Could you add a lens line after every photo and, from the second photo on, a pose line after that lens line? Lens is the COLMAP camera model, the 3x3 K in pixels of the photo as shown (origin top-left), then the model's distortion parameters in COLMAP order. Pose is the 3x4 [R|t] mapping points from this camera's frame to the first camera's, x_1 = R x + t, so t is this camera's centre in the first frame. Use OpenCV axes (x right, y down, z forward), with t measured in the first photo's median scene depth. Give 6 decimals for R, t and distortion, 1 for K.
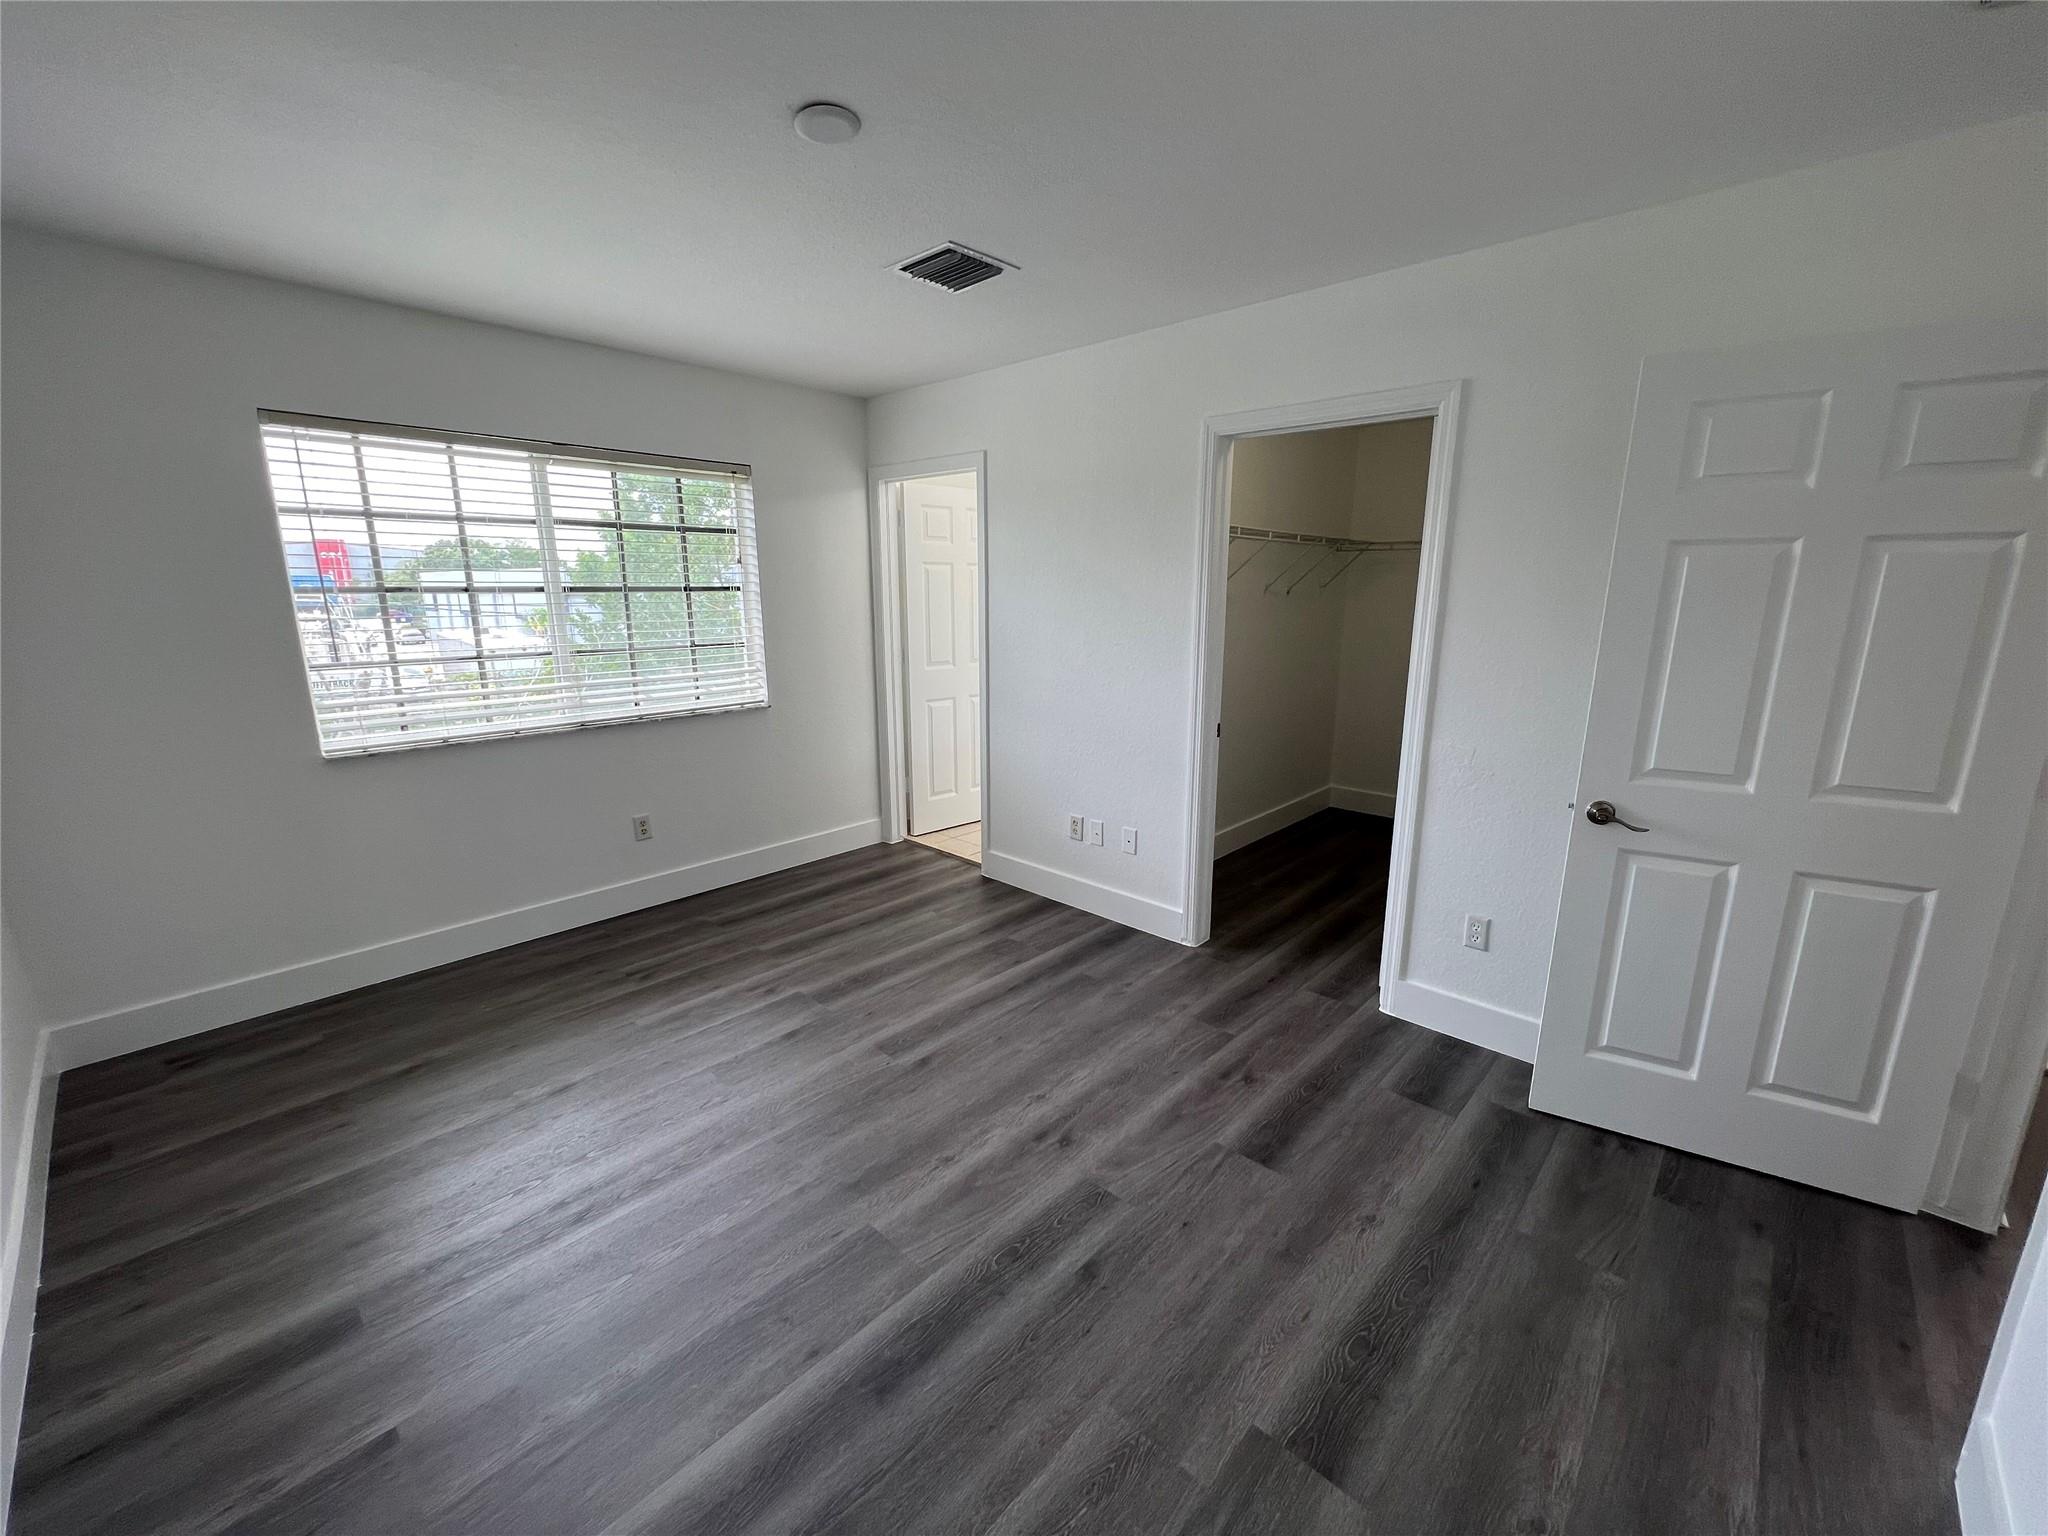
lens RADIAL K [[819.5, 0, 1023.2], [0, 819.5, 771.2], [0, 0, 1]] dist [-0.001959, 0.000874]
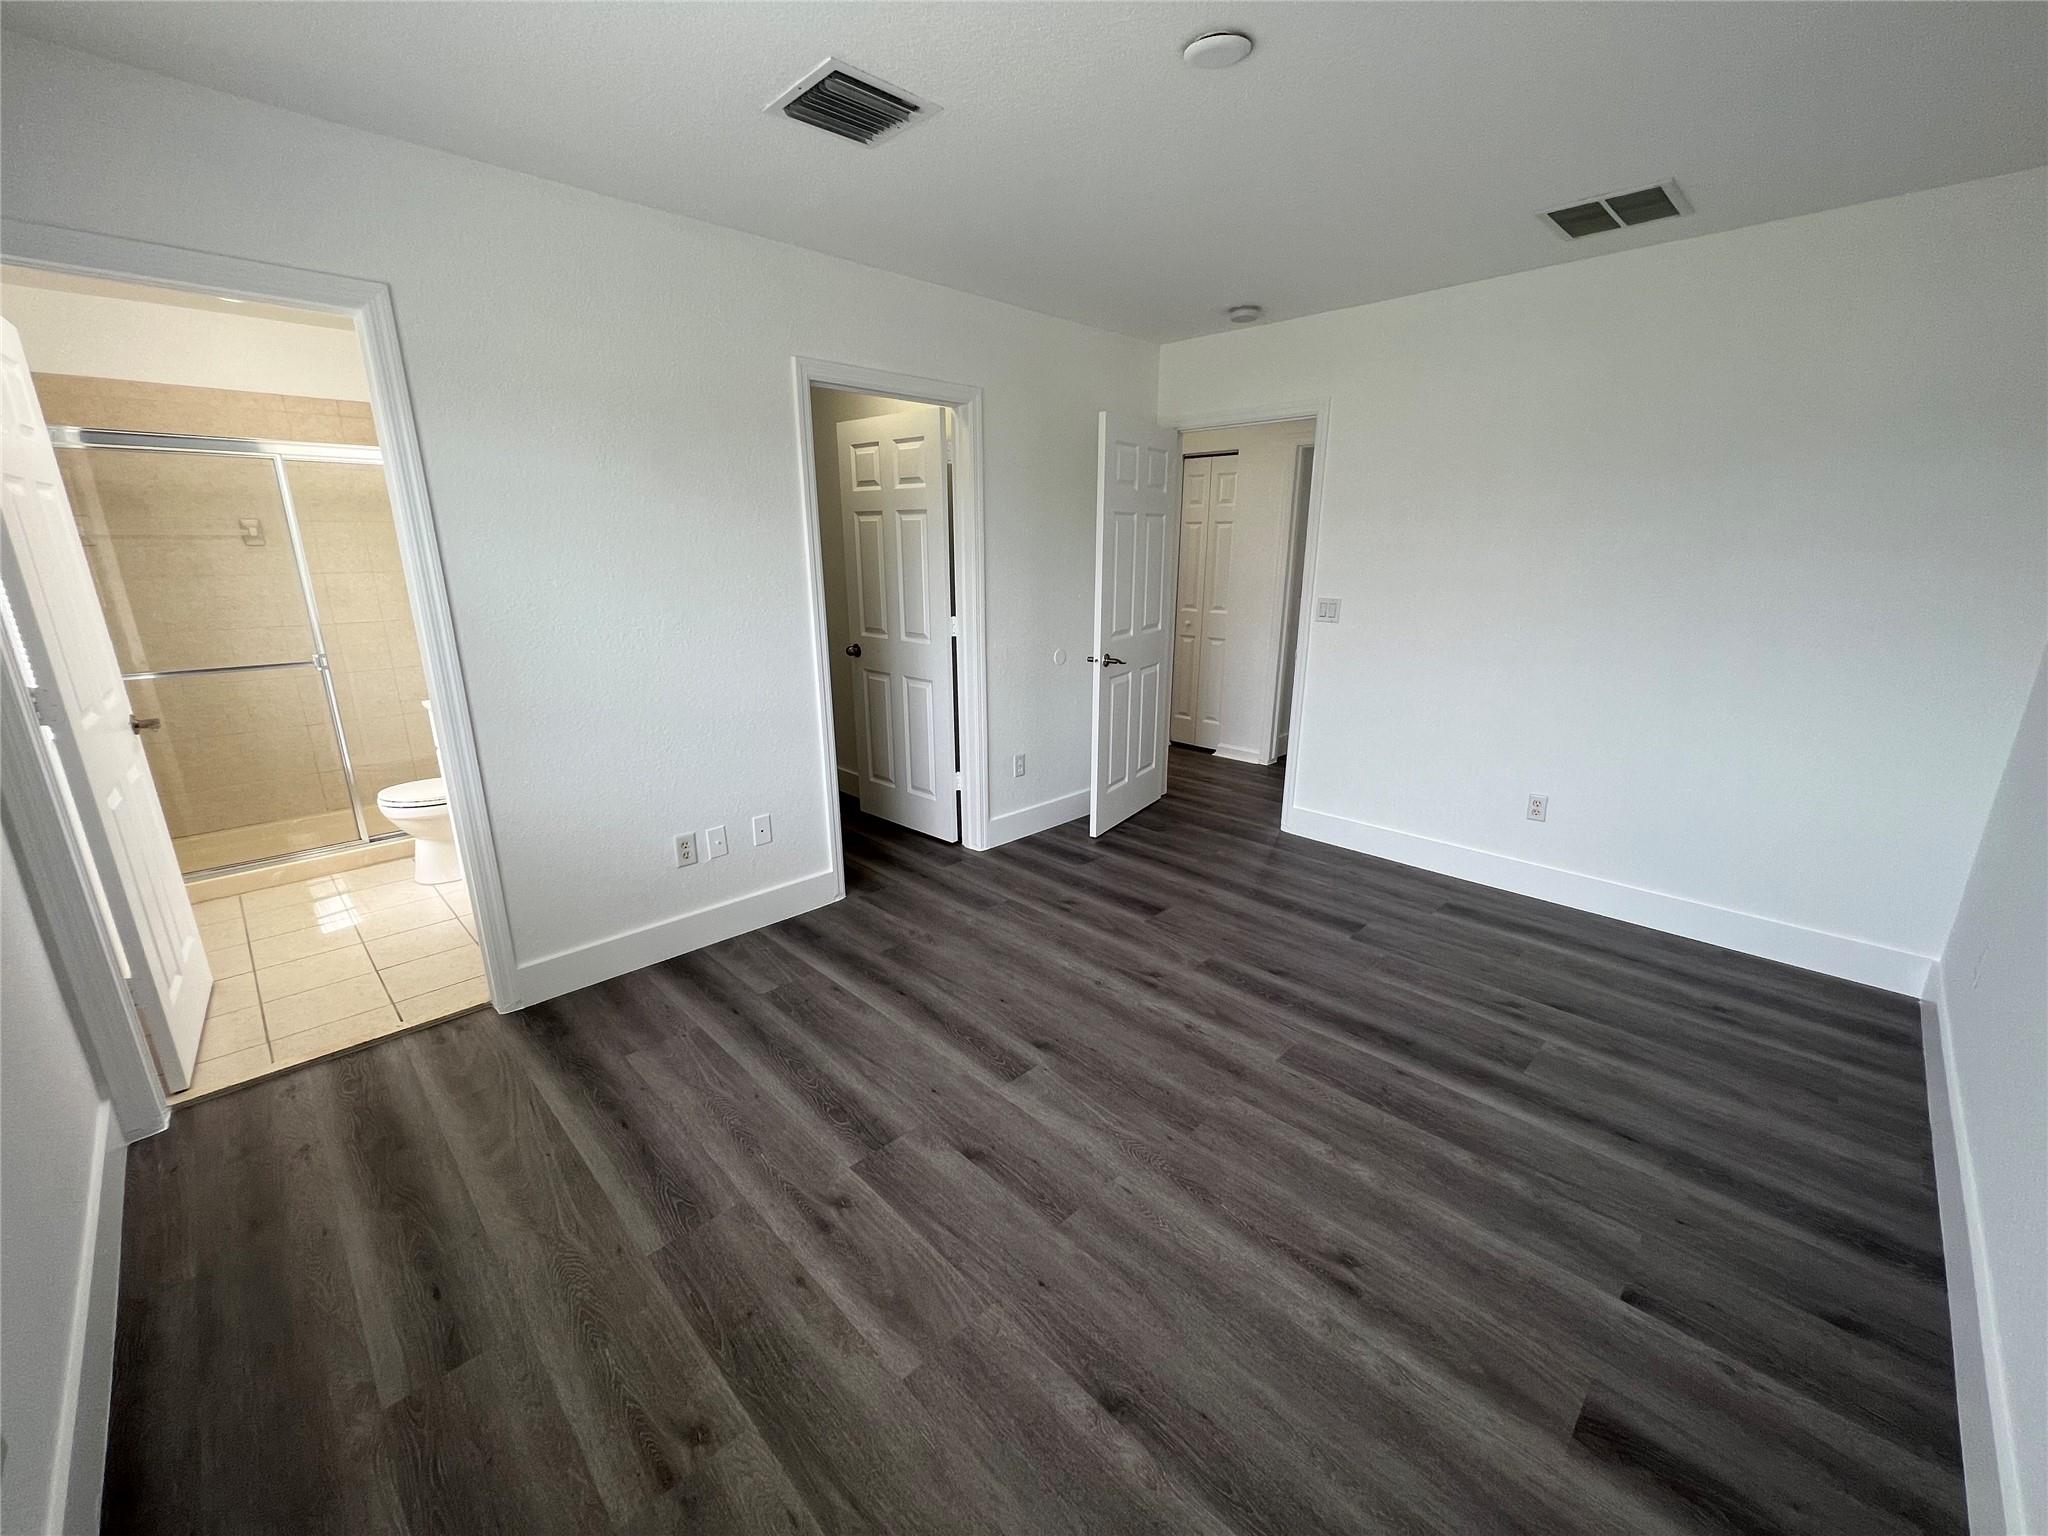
lens RADIAL K [[819.5, 0, 1023.2], [0, 819.5, 771.2], [0, 0, 1]] dist [-0.001959, 0.000874]
pose [[0.037554, -0.271203, 0.961789, -0.932200], [0.221966, 0.940688, 0.256586, -0.186353], [-0.974331, 0.203849, 0.095524, 0.858110]]
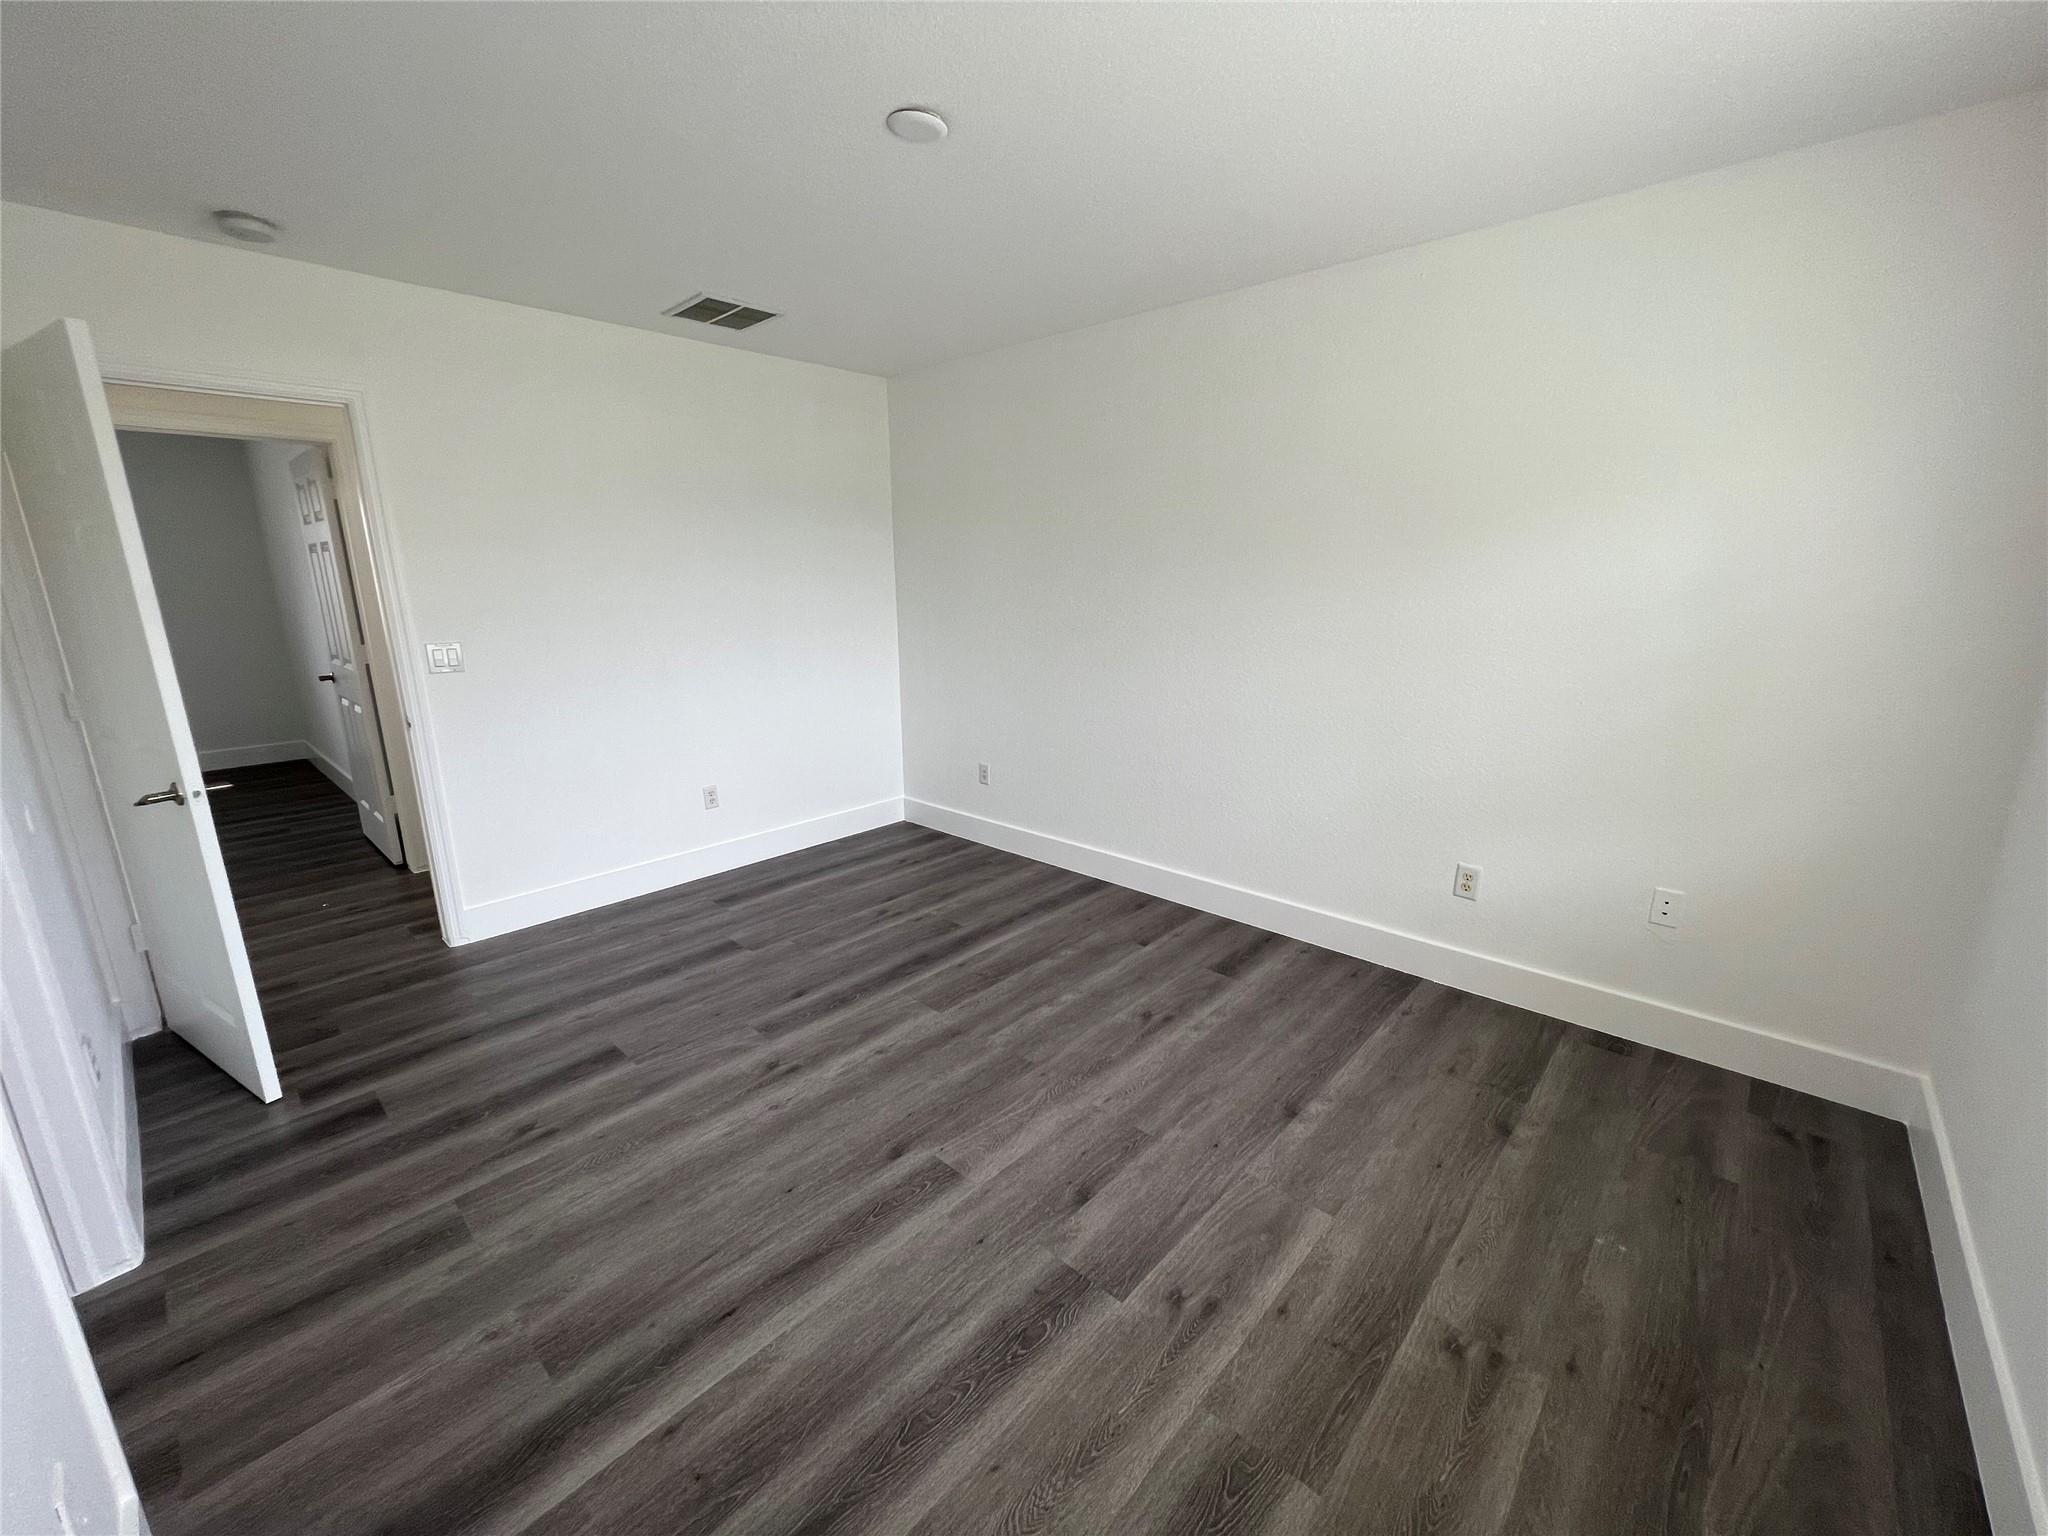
lens RADIAL K [[819.5, 0, 1023.2], [0, 819.5, 771.2], [0, 0, 1]] dist [-0.001959, 0.000874]
pose [[-0.999961, 0.006845, -0.005510, -0.240539], [0.003662, 0.894647, 0.446758, -0.335583], [0.007988, 0.446721, -0.894638, 1.537399]]
